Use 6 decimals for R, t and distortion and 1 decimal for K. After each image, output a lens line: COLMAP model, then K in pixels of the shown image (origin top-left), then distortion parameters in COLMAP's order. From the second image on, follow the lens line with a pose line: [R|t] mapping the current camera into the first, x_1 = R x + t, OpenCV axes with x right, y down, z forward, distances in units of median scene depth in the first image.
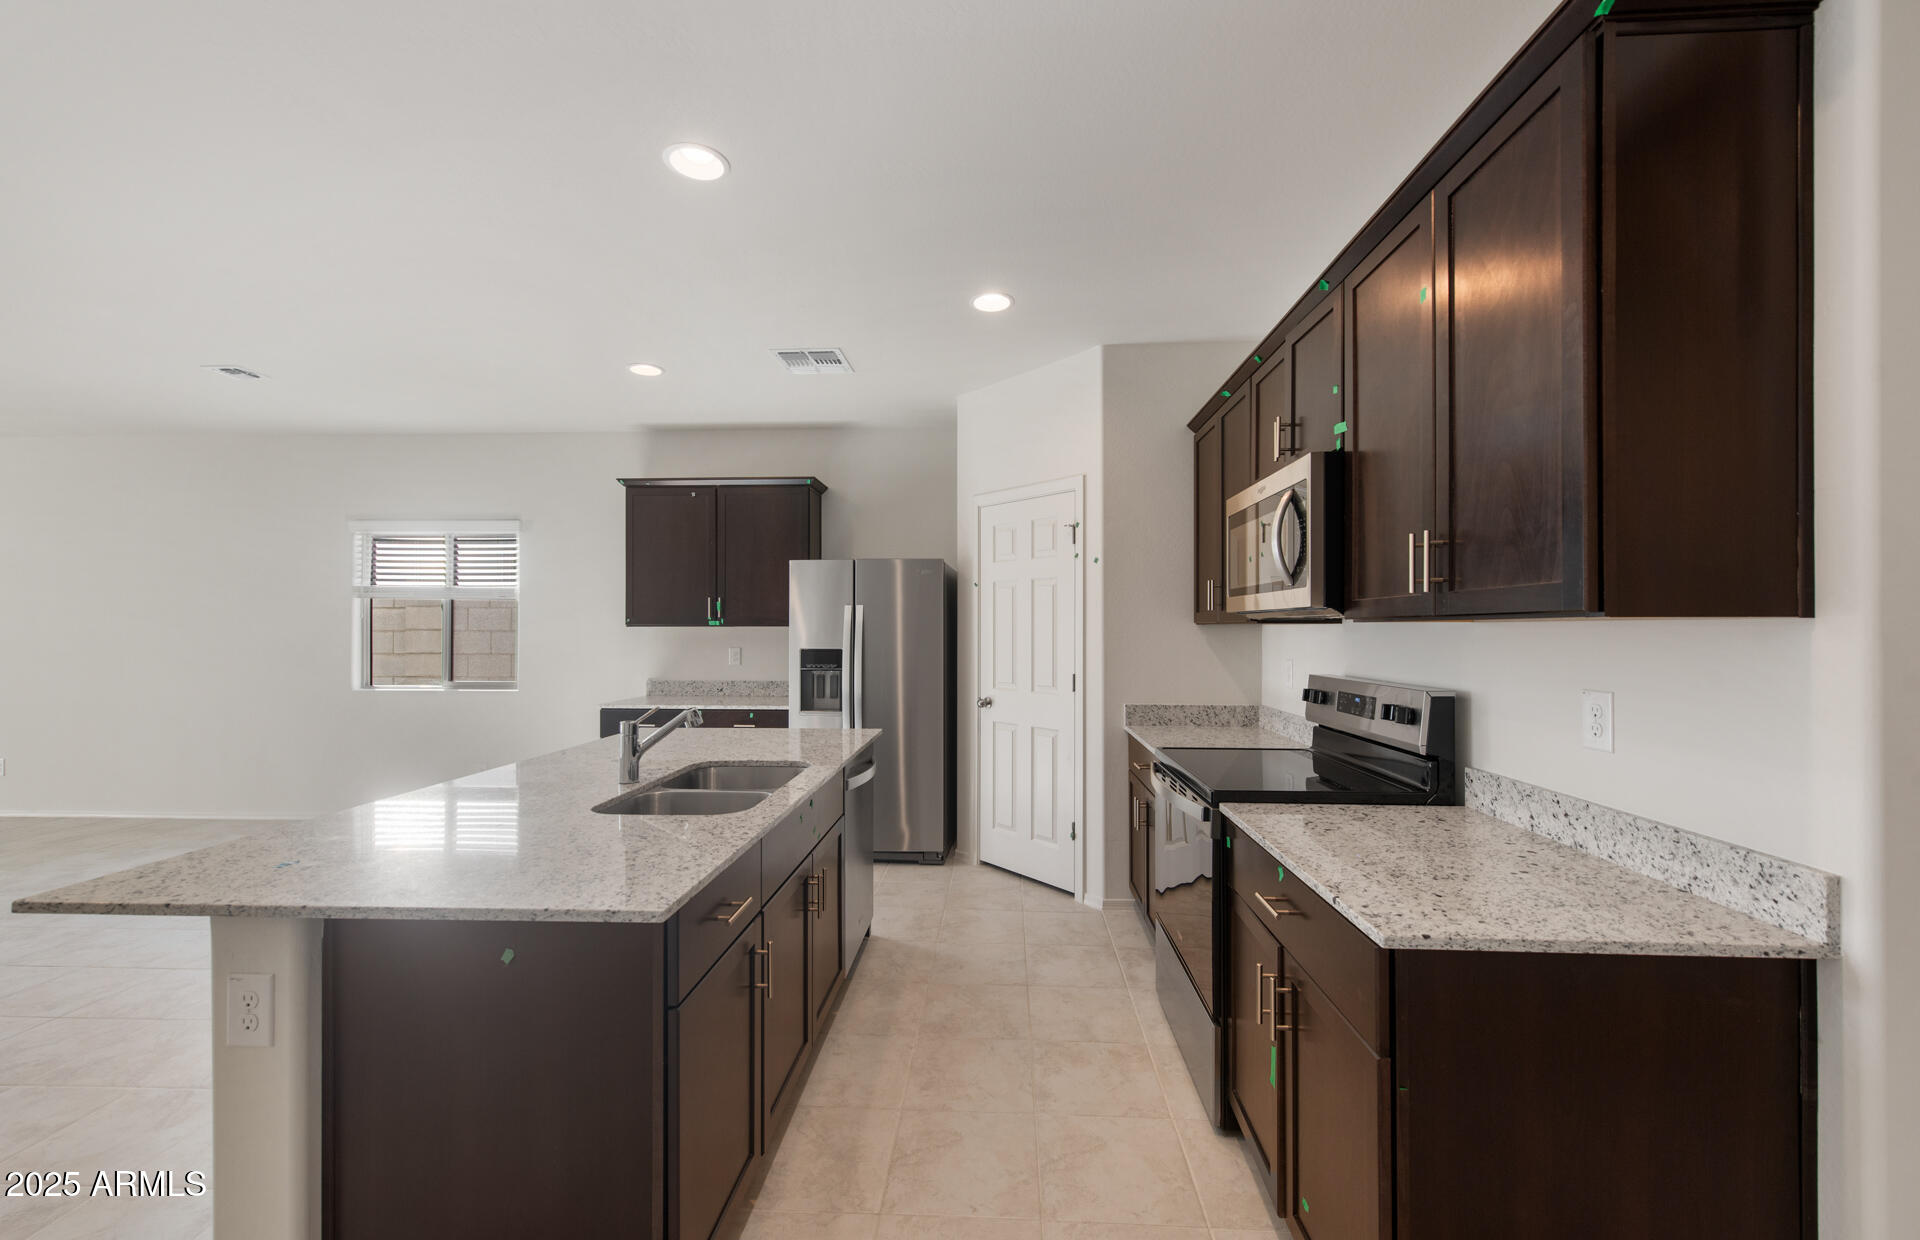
lens RADIAL K [[770.8, 0, 953.6], [0, 770.8, 620.4], [0, 0, 1]] dist [0.001088, -0.000030]
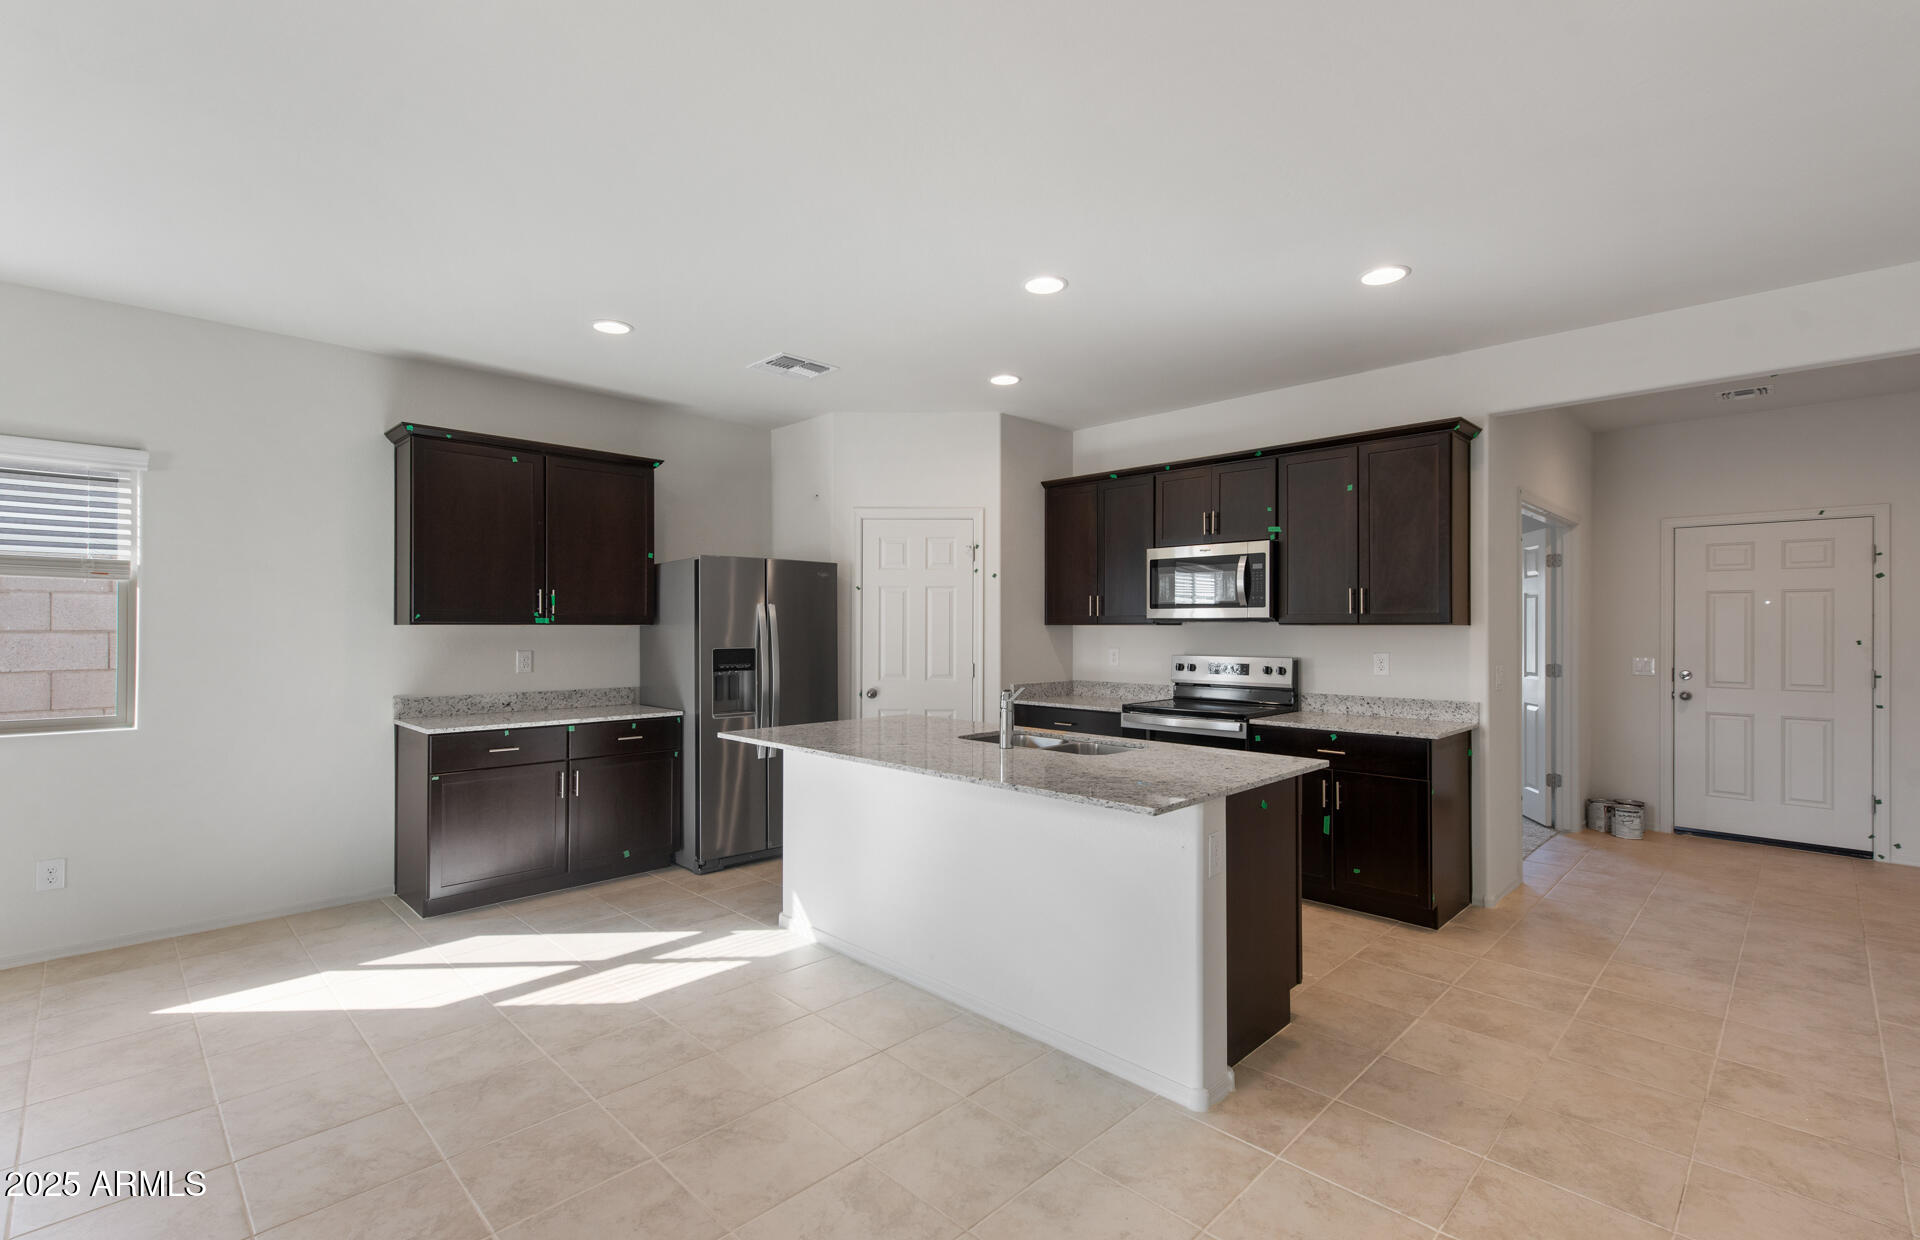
lens RADIAL K [[868.5, 0, 962.7], [0, 868.5, 625.6], [0, 0, 1]] dist [-0.003919, -0.000301]
pose [[0.639985, 0.001643, 0.768386, -0.964022], [-0.009681, 0.999936, 0.005924, -0.001815], [-0.768327, -0.011230, 0.639959, 0.094929]]
